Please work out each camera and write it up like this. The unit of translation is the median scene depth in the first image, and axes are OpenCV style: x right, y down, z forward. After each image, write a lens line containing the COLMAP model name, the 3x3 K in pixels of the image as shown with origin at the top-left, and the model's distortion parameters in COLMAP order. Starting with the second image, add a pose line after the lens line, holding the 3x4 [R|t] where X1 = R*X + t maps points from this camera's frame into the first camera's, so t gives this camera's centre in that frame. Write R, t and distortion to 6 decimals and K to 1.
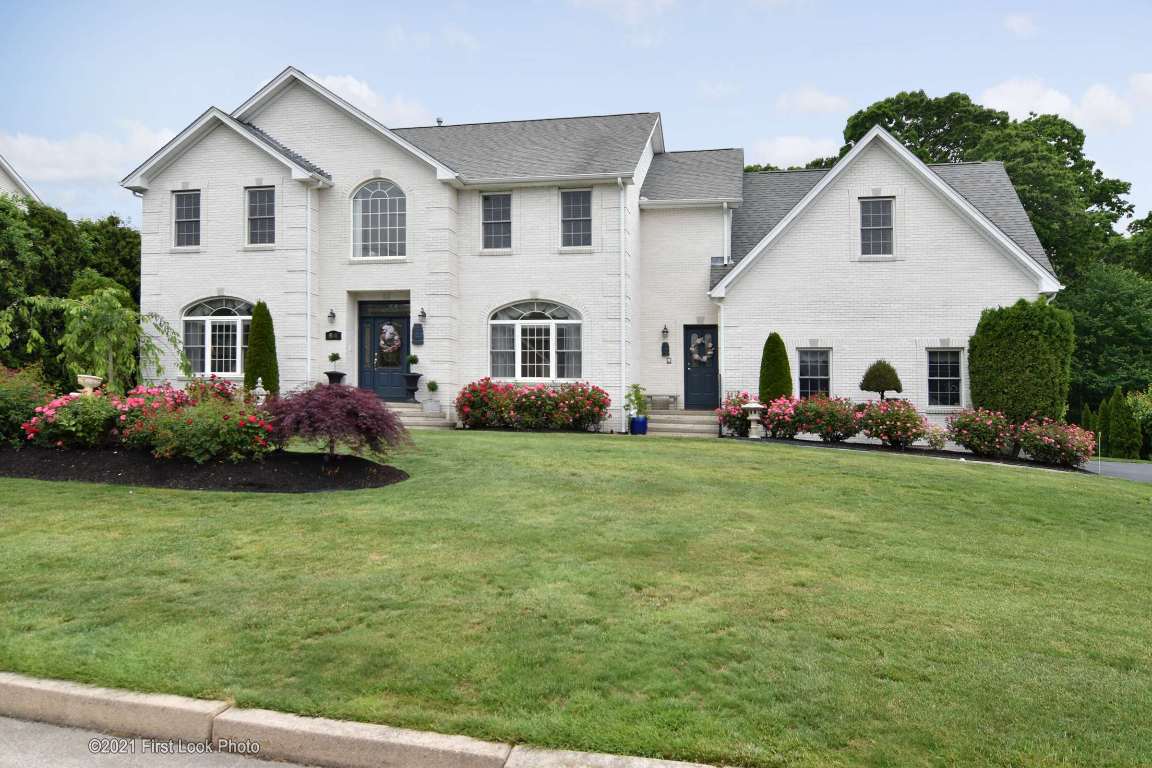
lens RADIAL K [[780.0, 0, 576.0], [0, 780.0, 381.5], [0, 0, 1]] dist [-0.013741, -0.001810]
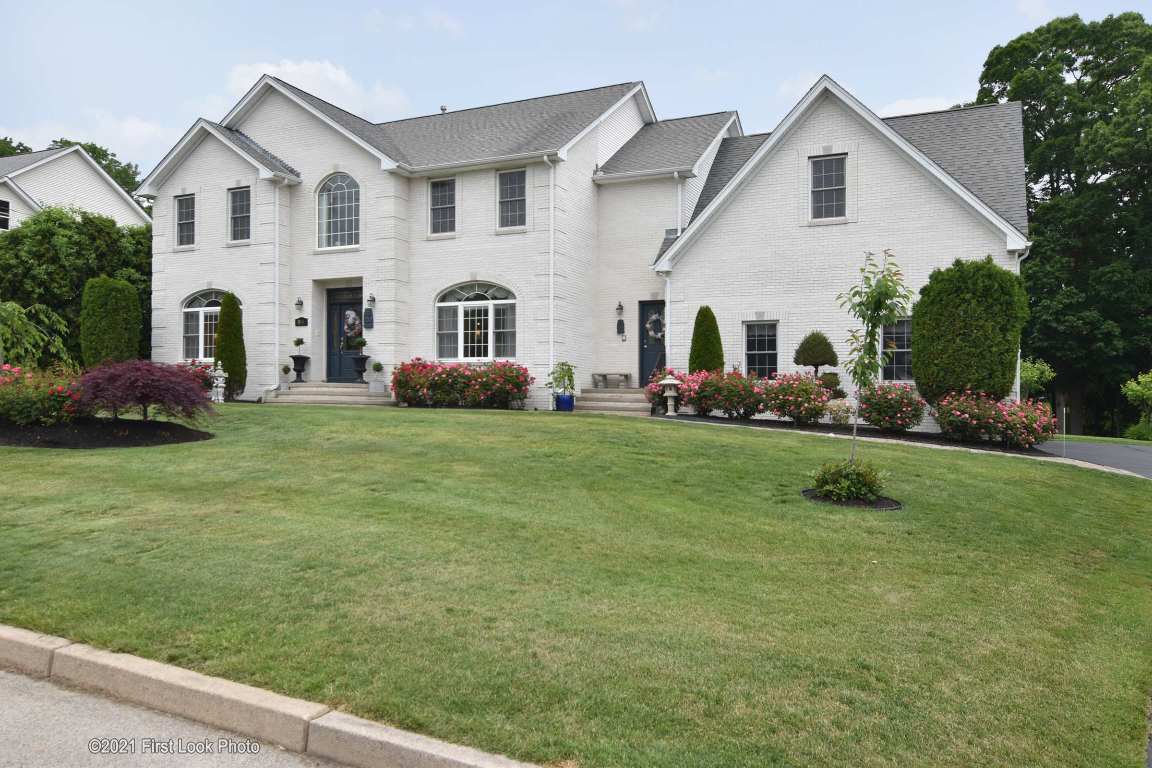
lens RADIAL K [[842.5, 0, 575.8], [0, 842.5, 385.4], [0, 0, 1]] dist [-0.016333, -0.002622]
pose [[0.971715, -0.009793, -0.235952, 0.331631], [0.013892, 0.999780, 0.015716, 0.015959], [0.235747, -0.018549, 0.971638, -0.042666]]
